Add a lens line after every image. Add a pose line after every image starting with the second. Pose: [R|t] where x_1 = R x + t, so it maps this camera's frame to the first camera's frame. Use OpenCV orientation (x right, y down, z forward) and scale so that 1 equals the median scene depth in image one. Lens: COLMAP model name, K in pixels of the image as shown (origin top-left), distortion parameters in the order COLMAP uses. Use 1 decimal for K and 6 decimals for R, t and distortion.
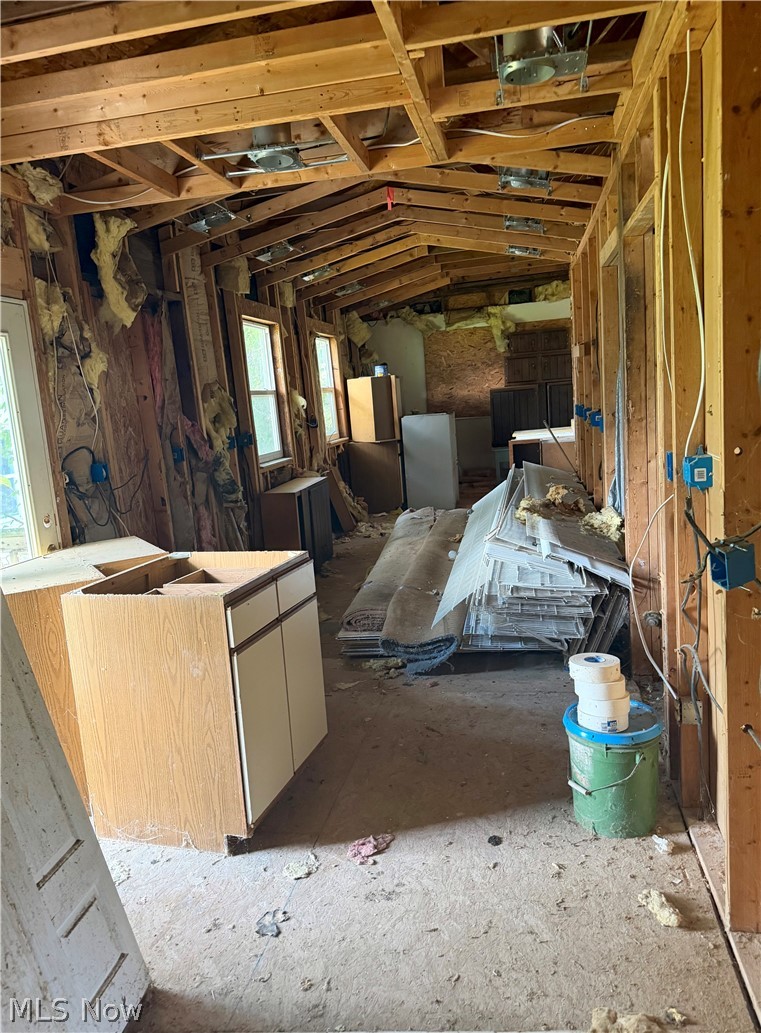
lens RADIAL K [[710.4, 0, 380.5], [0, 710.4, 516.5], [0, 0, 1]] dist [0.083179, -0.096011]
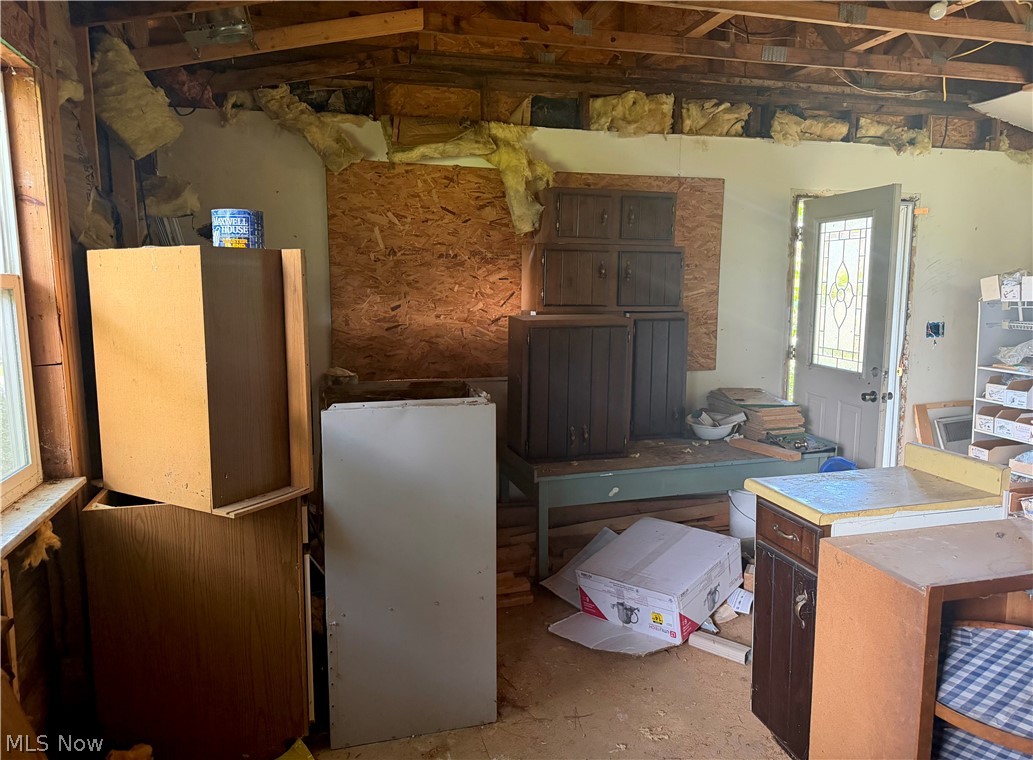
lens RADIAL K [[710.4, 0, 516.5], [0, 710.4, 380.0], [0, 0, 1]] dist [0.083179, -0.096011]
pose [[0.889892, 0.025349, 0.455466, -0.024059], [0.005085, 0.997842, -0.065470, -0.115359], [-0.456143, 0.060577, 0.887843, 0.634091]]
